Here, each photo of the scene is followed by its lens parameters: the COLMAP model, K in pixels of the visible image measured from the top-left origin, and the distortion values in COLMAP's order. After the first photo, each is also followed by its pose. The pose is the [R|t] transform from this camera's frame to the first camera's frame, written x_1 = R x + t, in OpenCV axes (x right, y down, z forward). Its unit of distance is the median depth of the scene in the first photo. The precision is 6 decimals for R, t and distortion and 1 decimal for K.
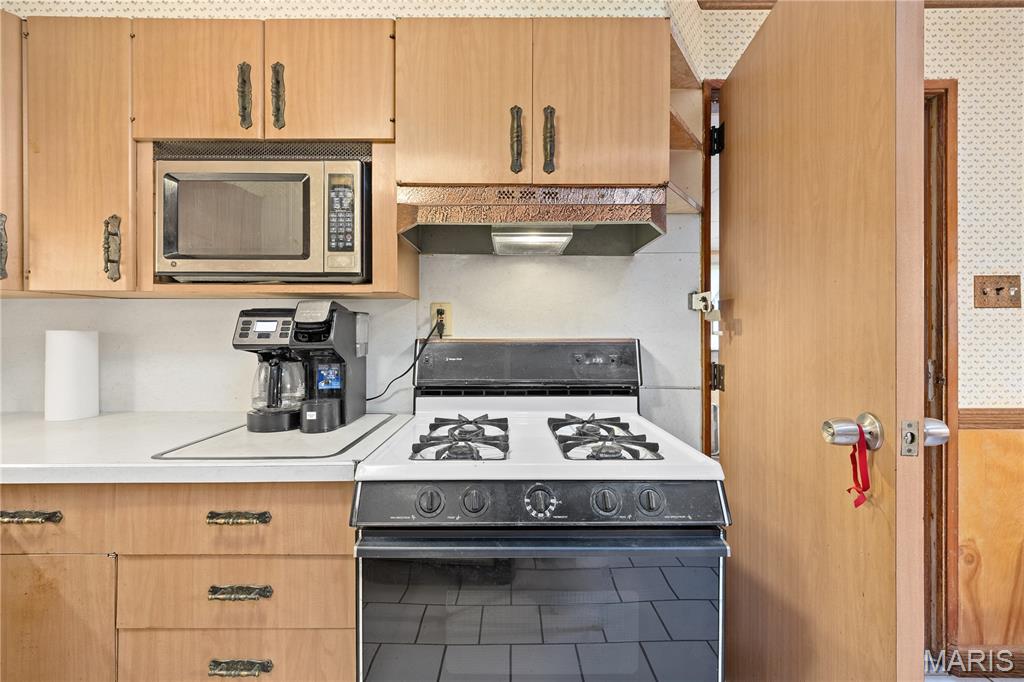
lens RADIAL K [[442.1, 0, 508.4], [0, 442.1, 334.1], [0, 0, 1]] dist [0.005947, -0.002904]
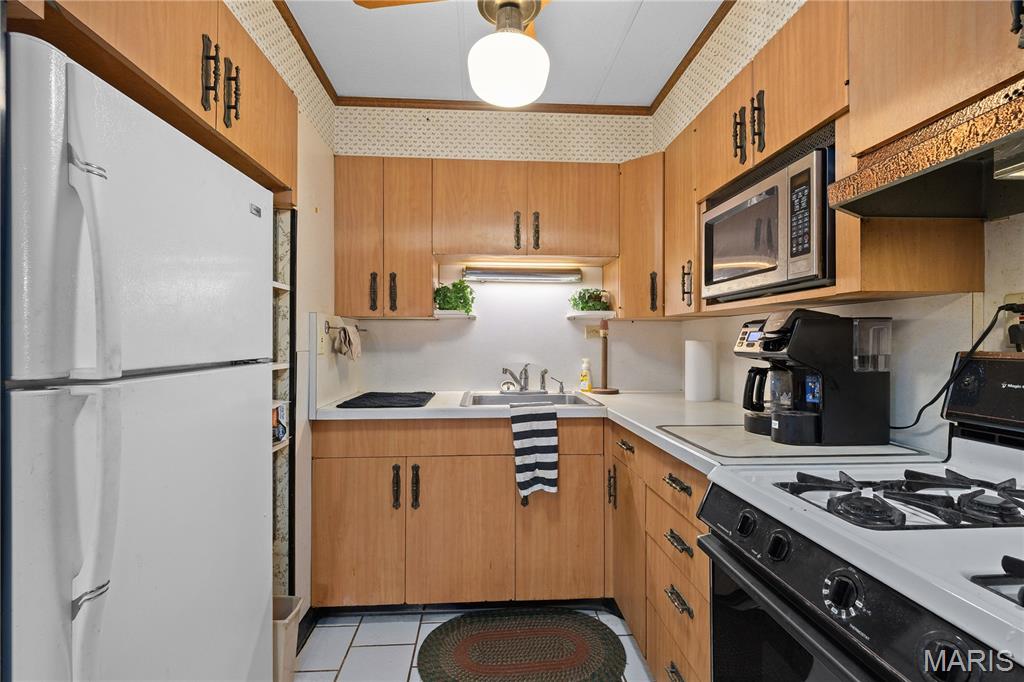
lens RADIAL K [[442.1, 0, 507.4], [0, 442.1, 340.1], [0, 0, 1]] dist [0.005947, -0.002904]
pose [[0.061943, -0.003390, -0.998074, 0.515218], [-0.002356, 0.999991, -0.003543, -0.002525], [0.998077, 0.002571, 0.061934, 0.323033]]
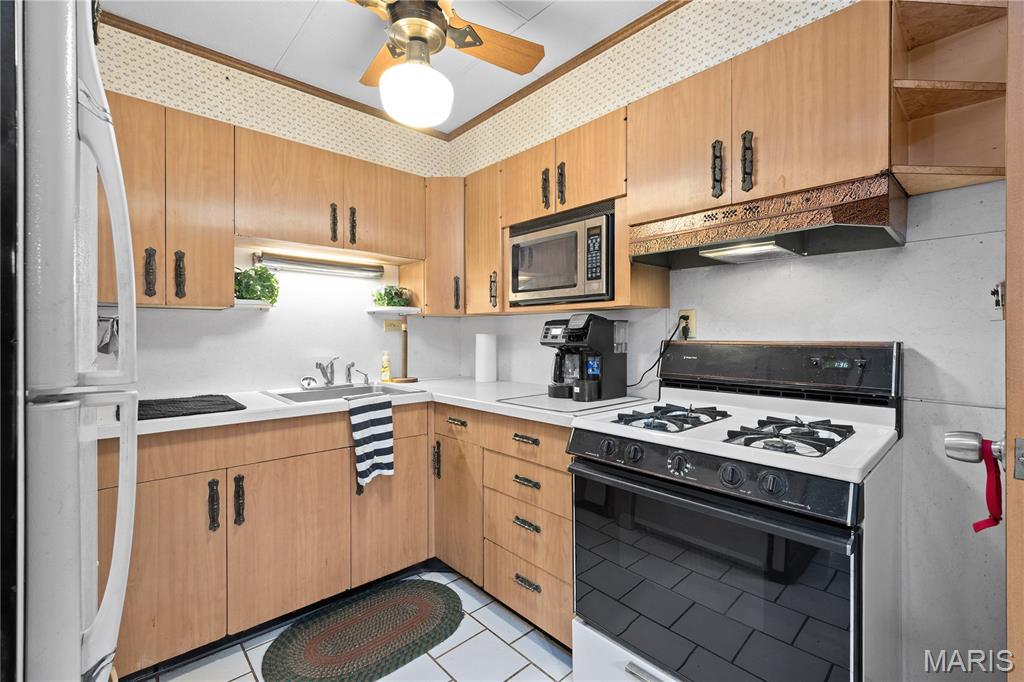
lens RADIAL K [[442.1, 0, 503.2], [0, 442.1, 335.5], [0, 0, 1]] dist [0.005947, -0.002904]
pose [[0.663445, 0.000904, -0.748225, 0.512199], [-0.000967, 0.999999, 0.000350, -0.002797], [0.748225, 0.000491, 0.663445, -0.191038]]
